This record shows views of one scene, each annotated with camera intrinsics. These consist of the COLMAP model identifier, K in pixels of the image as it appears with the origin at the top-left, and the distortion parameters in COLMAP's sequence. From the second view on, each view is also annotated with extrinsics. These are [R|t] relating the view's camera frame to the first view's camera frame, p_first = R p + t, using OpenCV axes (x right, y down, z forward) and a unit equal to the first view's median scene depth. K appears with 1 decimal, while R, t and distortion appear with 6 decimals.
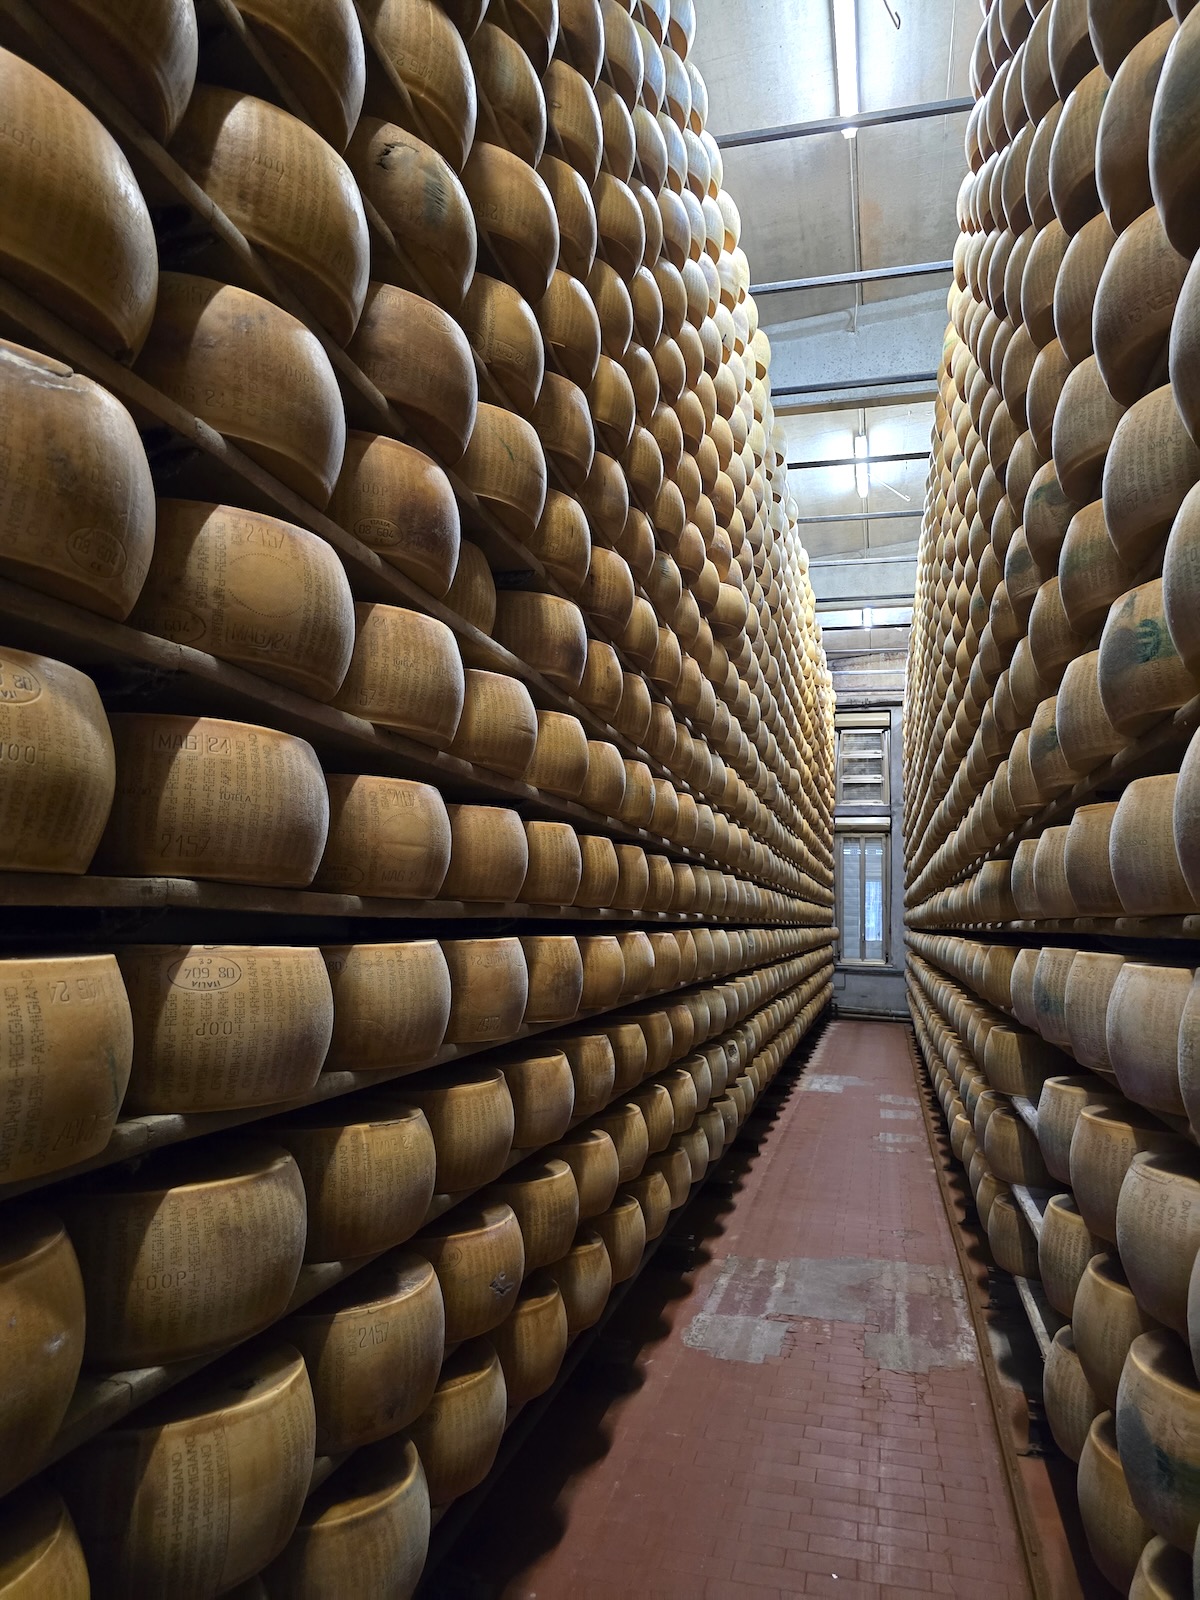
lens RADIAL K [[1068.2, 0, 600.0], [0, 1068.2, 800.0], [0, 0, 1]] dist [0.056951, -0.048130]
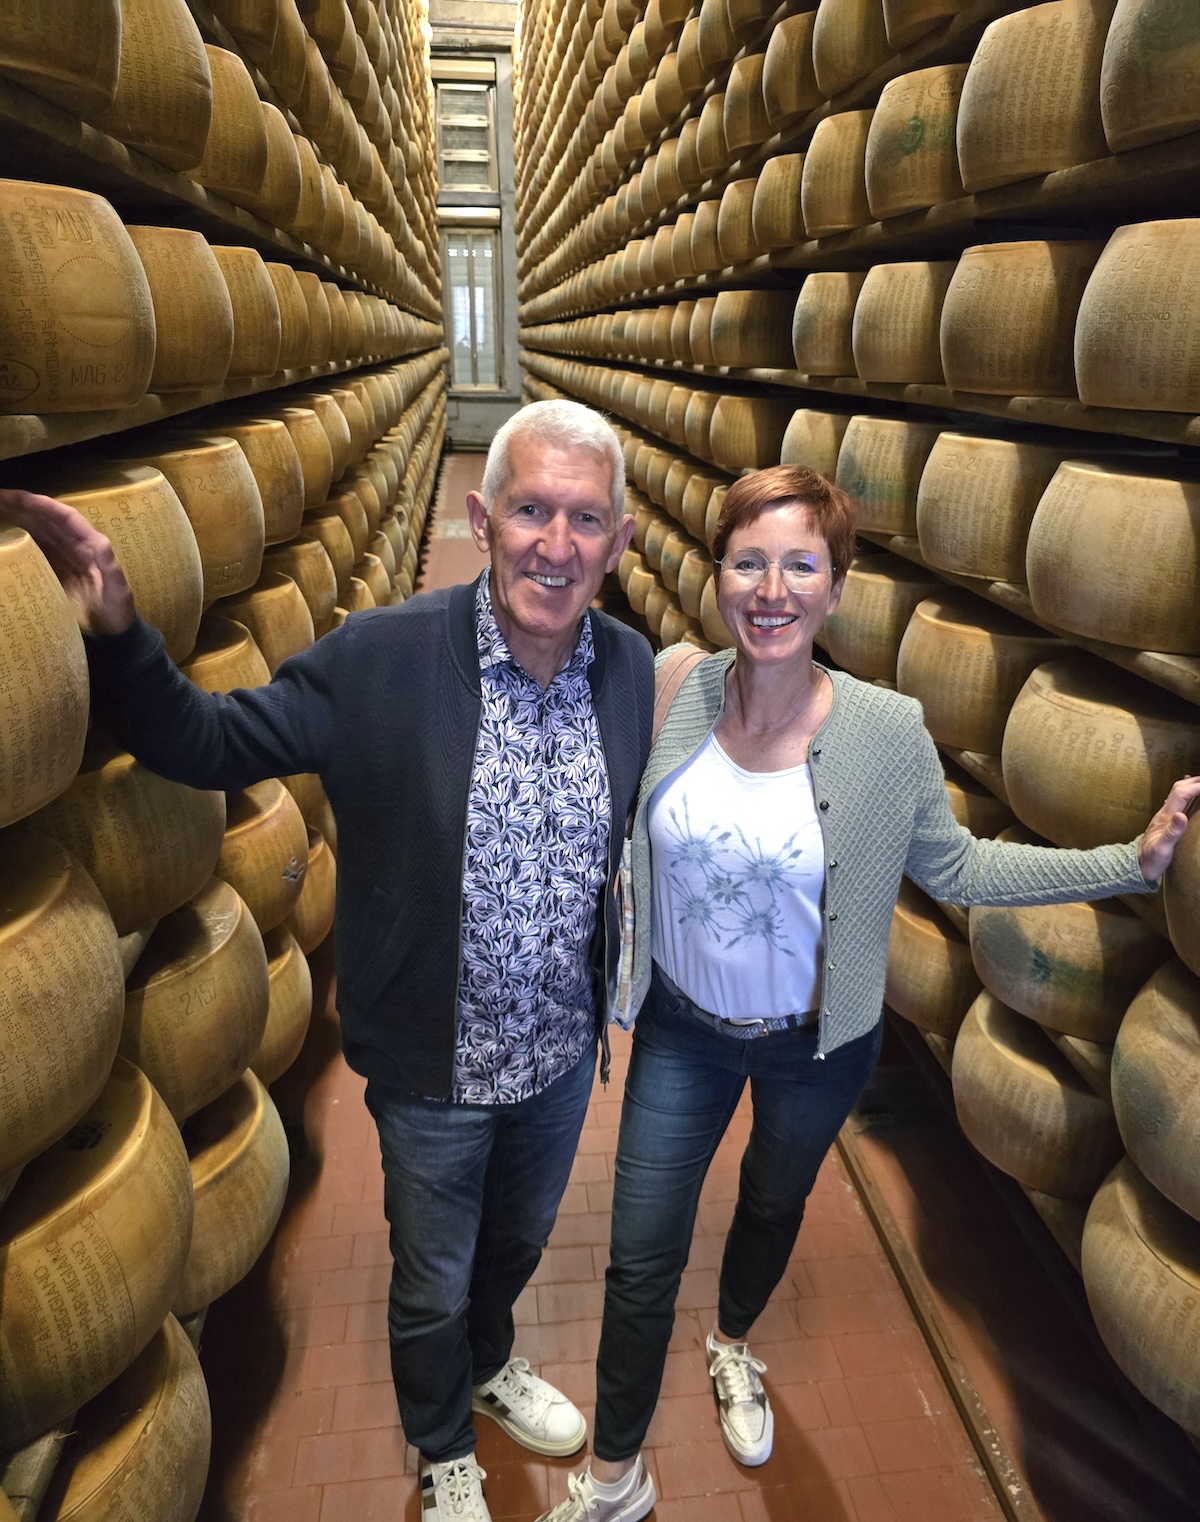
lens RADIAL K [[1082.6, 0, 599.3], [0, 1082.6, 802.2], [0, 0, 1]] dist [0.040084, -0.036070]
pose [[0.932016, -0.156767, 0.326756, -0.124880], [-0.026340, 0.869919, 0.492490, -0.022058], [-0.361458, -0.467616, 0.806650, 0.226498]]
